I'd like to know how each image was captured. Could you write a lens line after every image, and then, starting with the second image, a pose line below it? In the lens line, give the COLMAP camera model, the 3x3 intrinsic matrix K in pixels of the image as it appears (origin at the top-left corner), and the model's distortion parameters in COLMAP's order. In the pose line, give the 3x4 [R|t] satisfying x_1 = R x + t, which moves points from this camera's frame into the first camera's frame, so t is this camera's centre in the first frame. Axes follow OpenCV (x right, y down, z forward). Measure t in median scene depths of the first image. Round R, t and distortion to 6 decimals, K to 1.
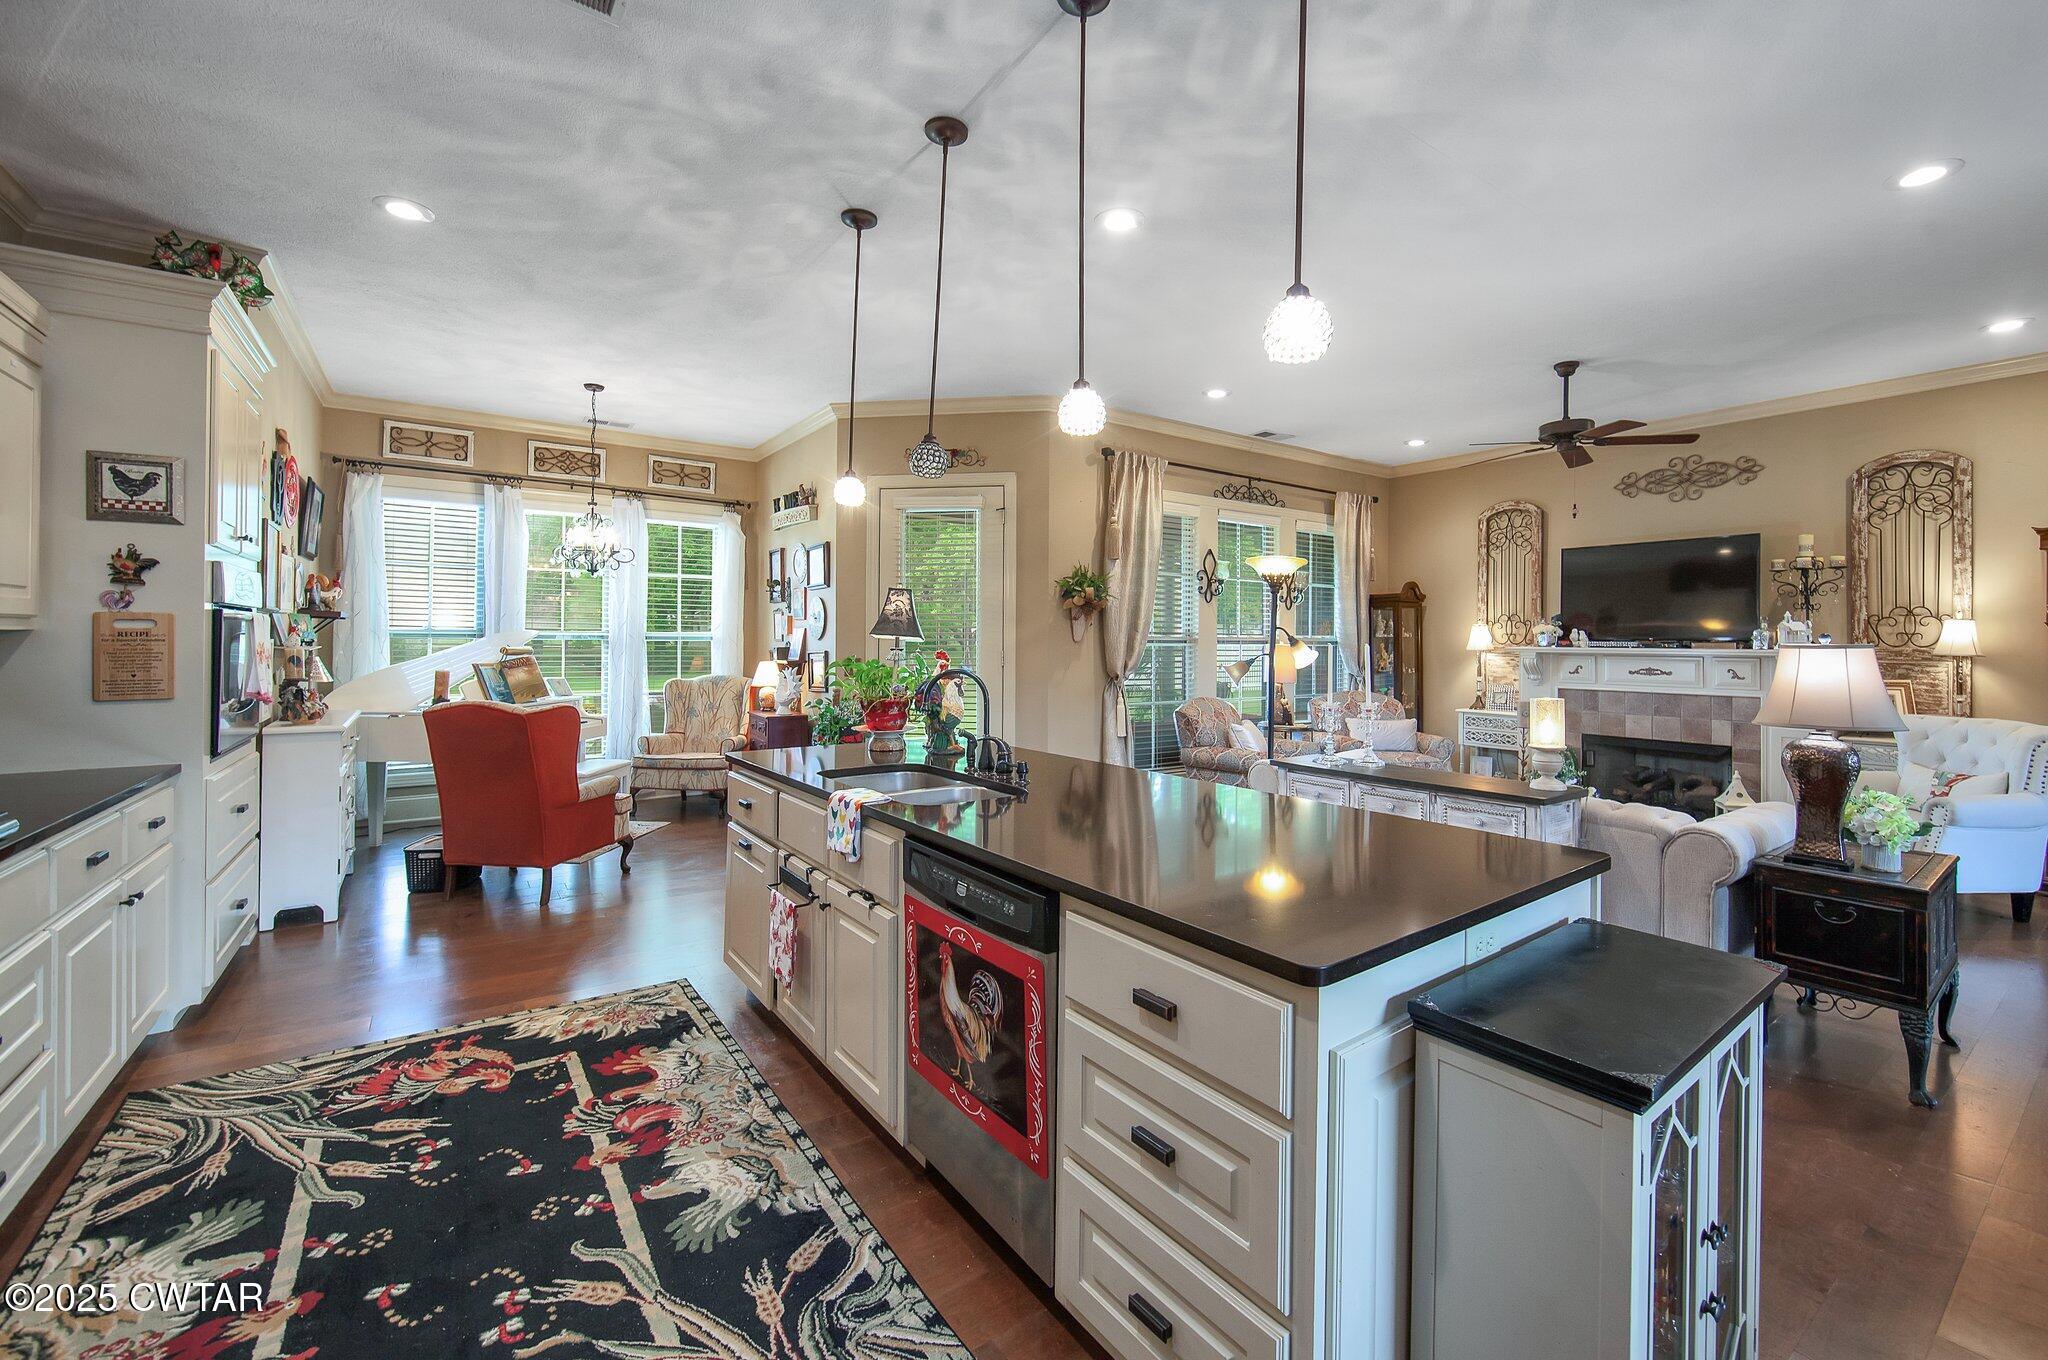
lens RADIAL K [[845.4, 0, 1052.6], [0, 845.4, 633.6], [0, 0, 1]] dist [-0.009543, 0.002948]
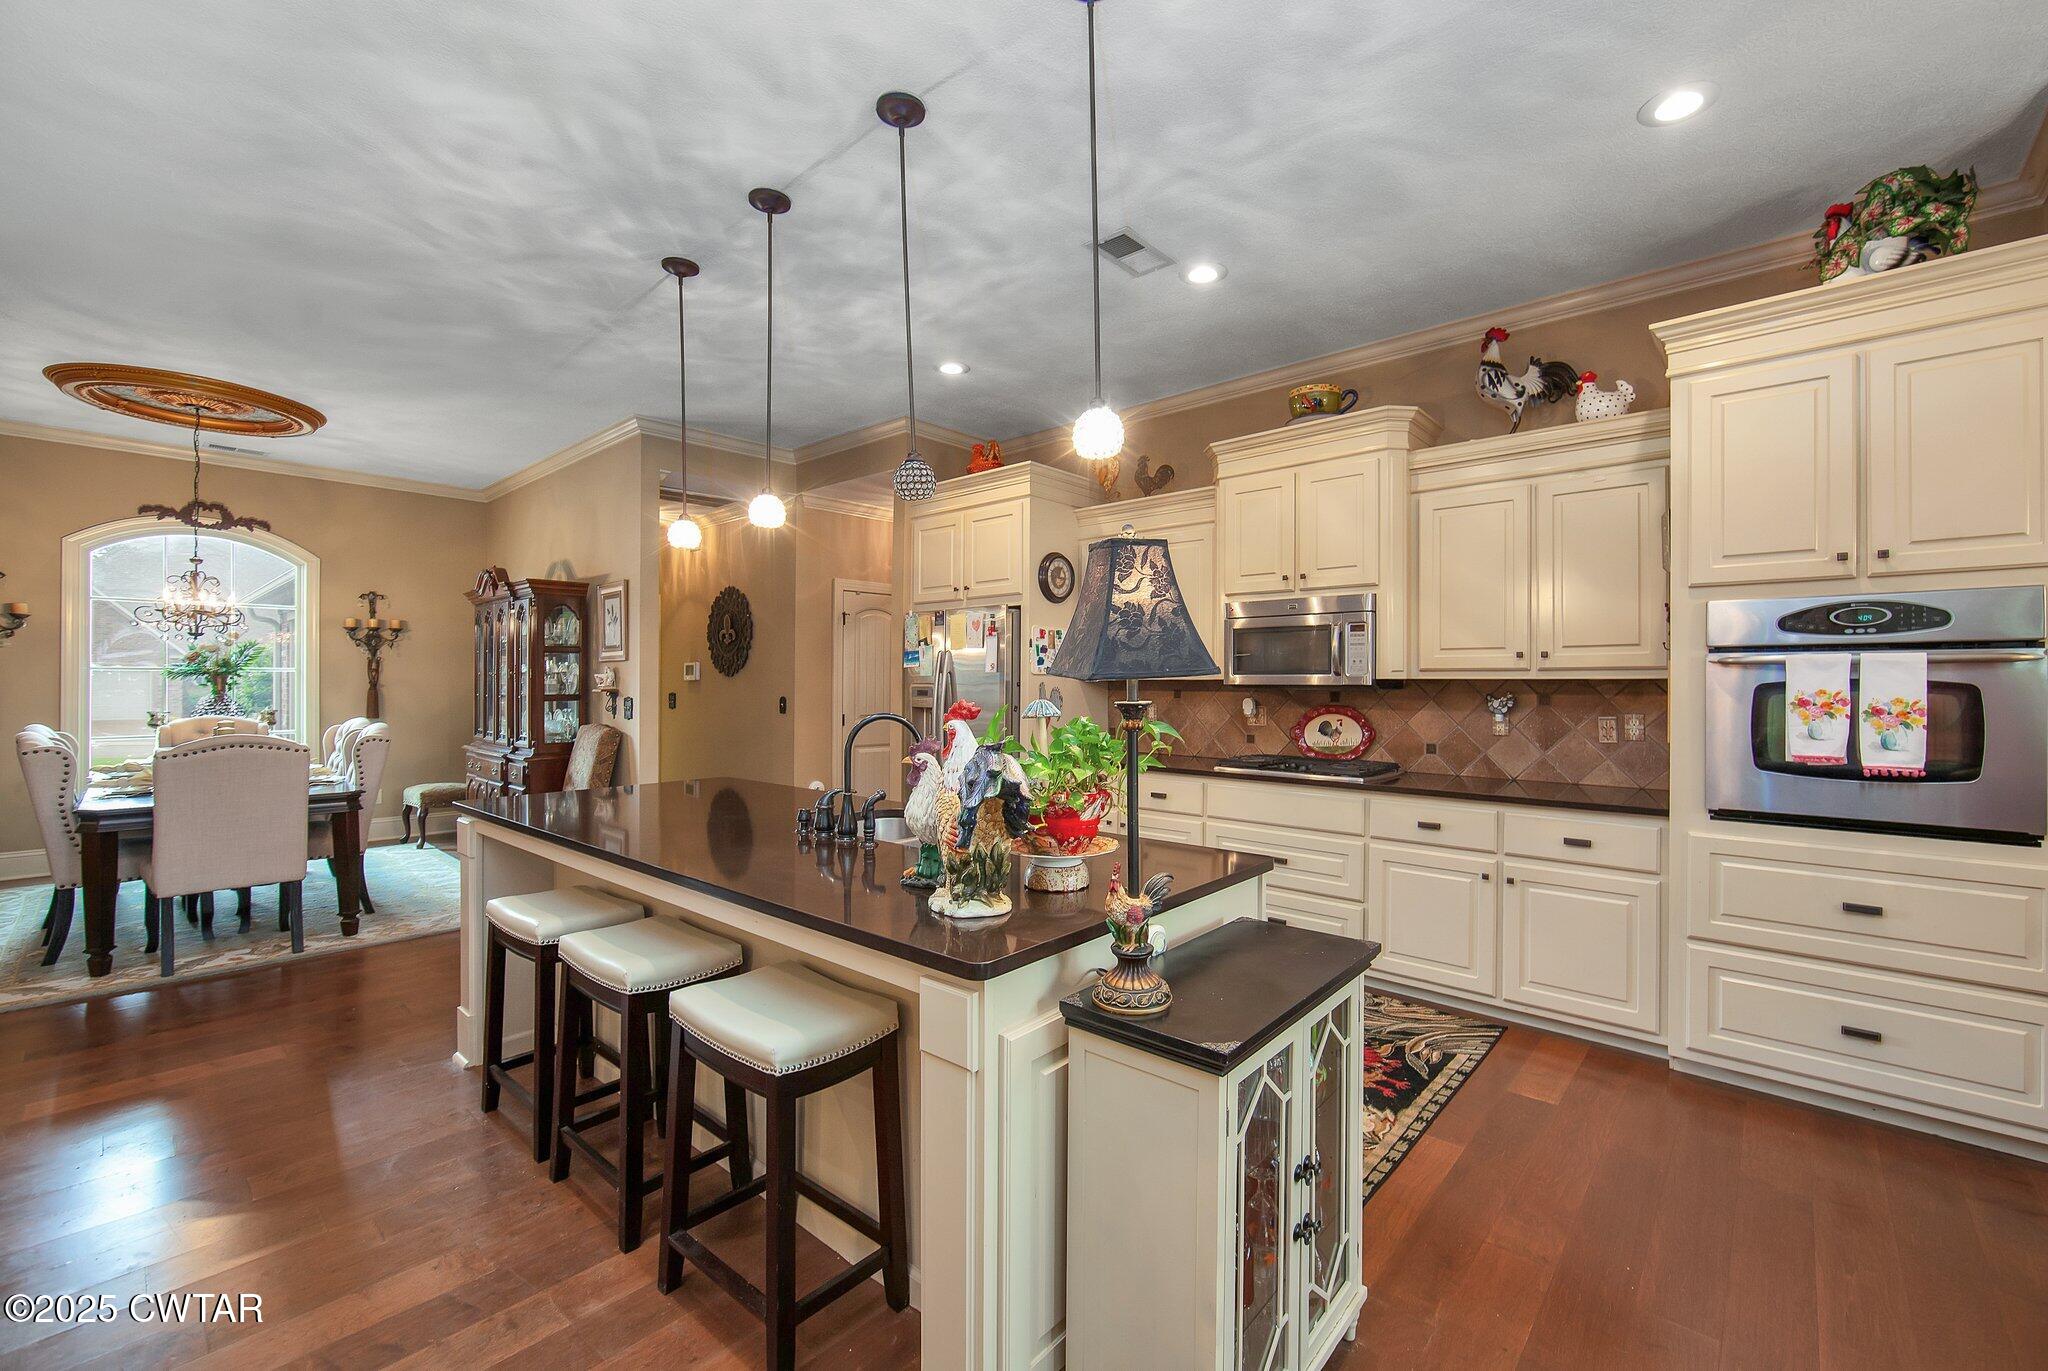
lens RADIAL K [[839.3, 0, 1068.1], [0, 839.3, 677.6], [0, 0, 1]] dist [-0.008514, 0.000385]
pose [[-0.973457, -0.010771, -0.228617, -0.055019], [-0.007476, 0.999855, -0.015273, 0.010154], [0.228749, -0.013158, -0.973397, 1.012977]]
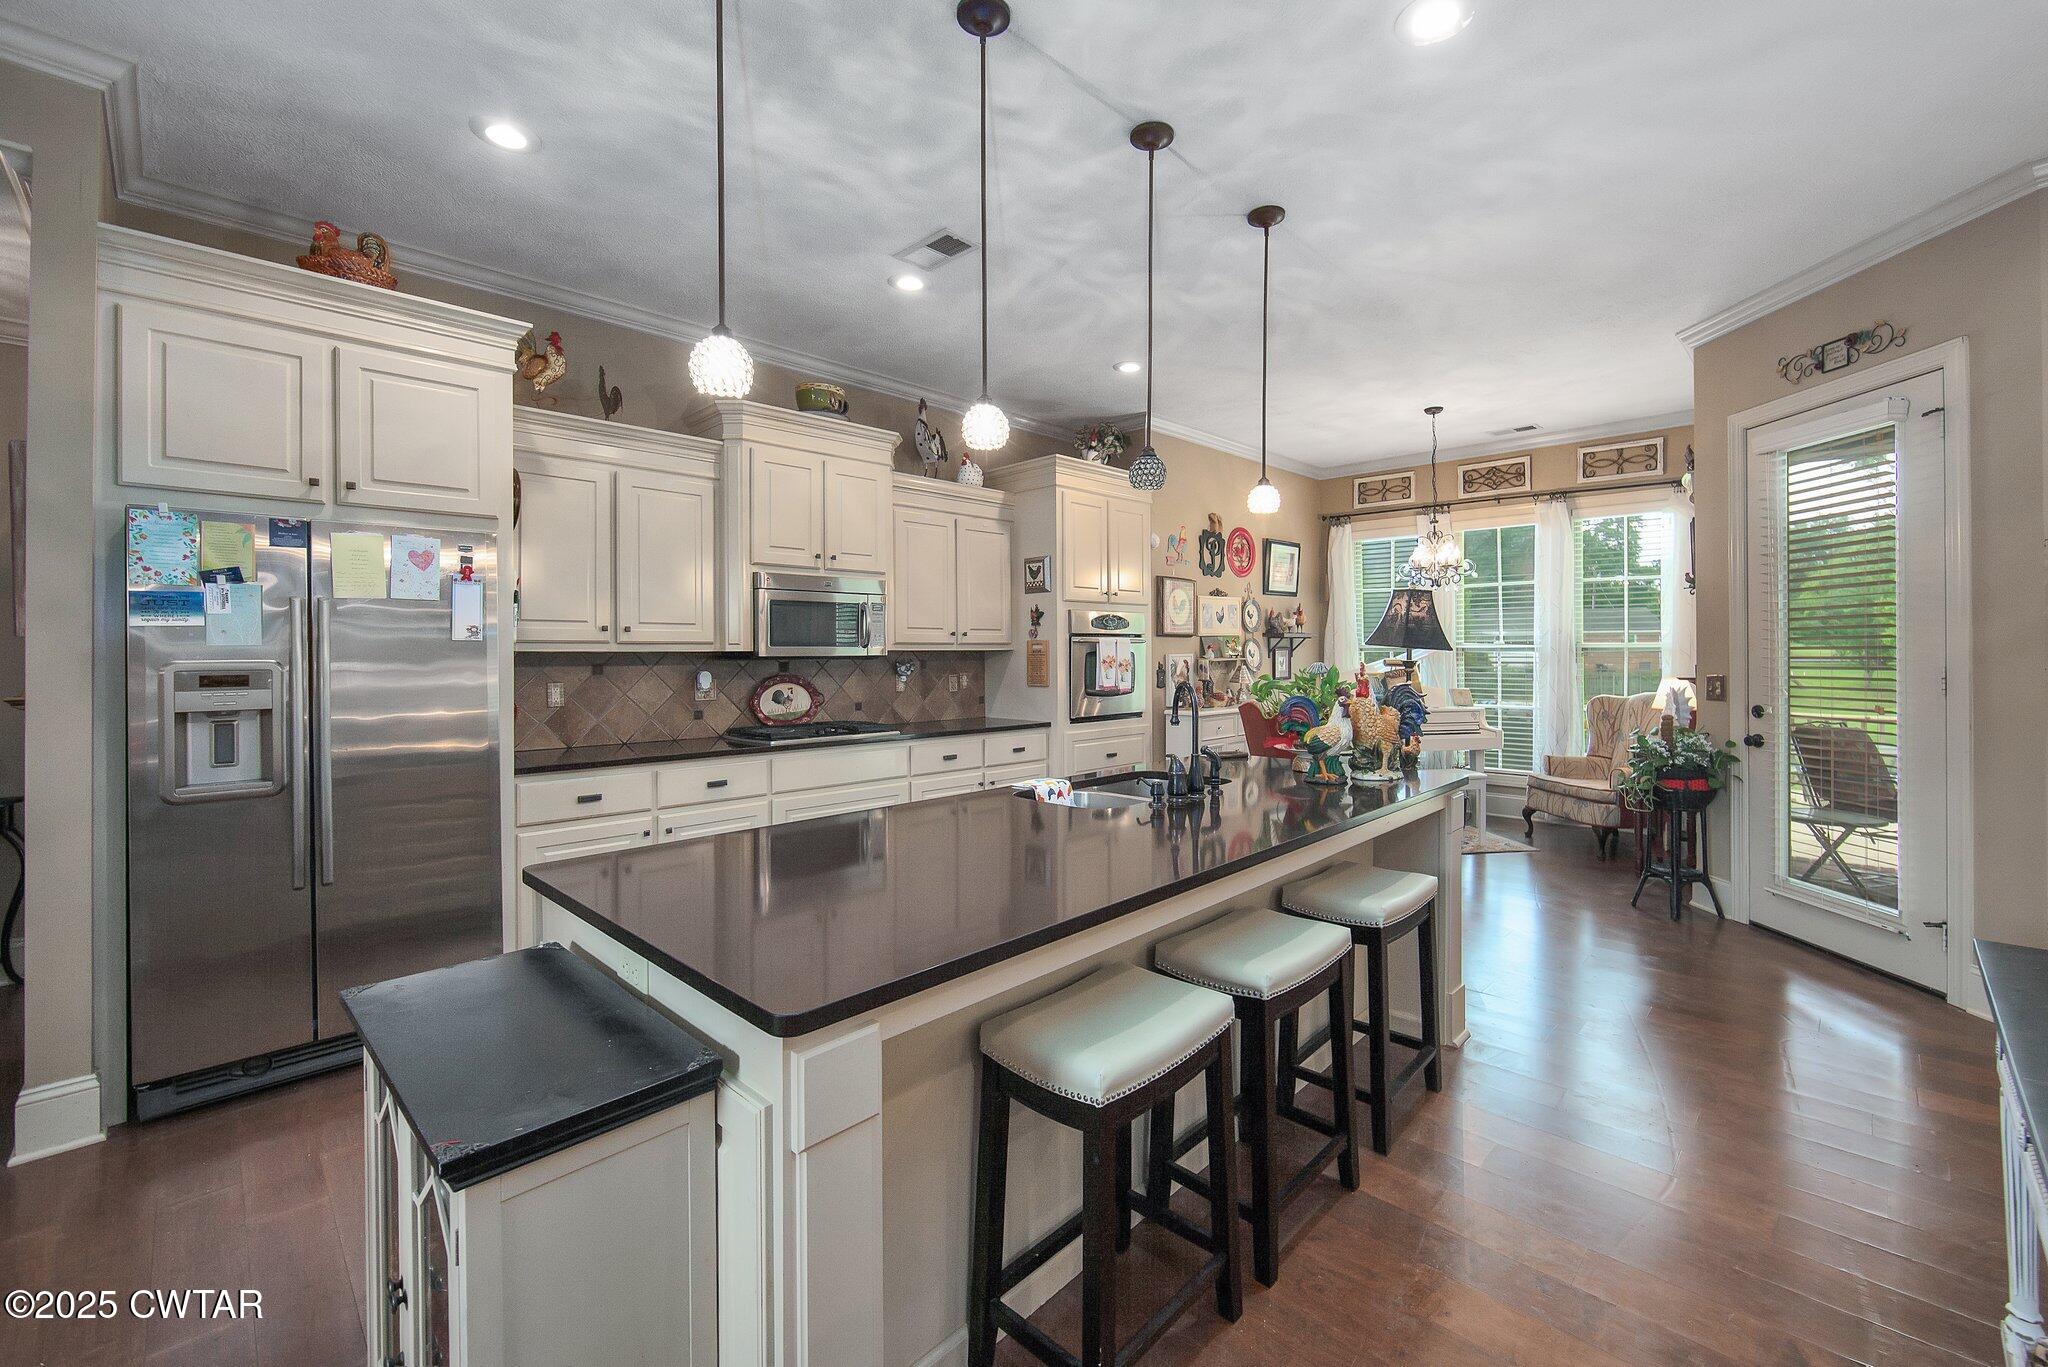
lens RADIAL K [[841.9, 0, 1039.0], [0, 841.9, 650.6], [0, 0, 1]] dist [-0.009188, 0.000397]
pose [[0.163335, -0.007831, -0.986540, 0.436907], [0.013203, 0.999896, -0.005751, 0.005640], [0.986482, -0.012086, 0.163421, 0.374939]]
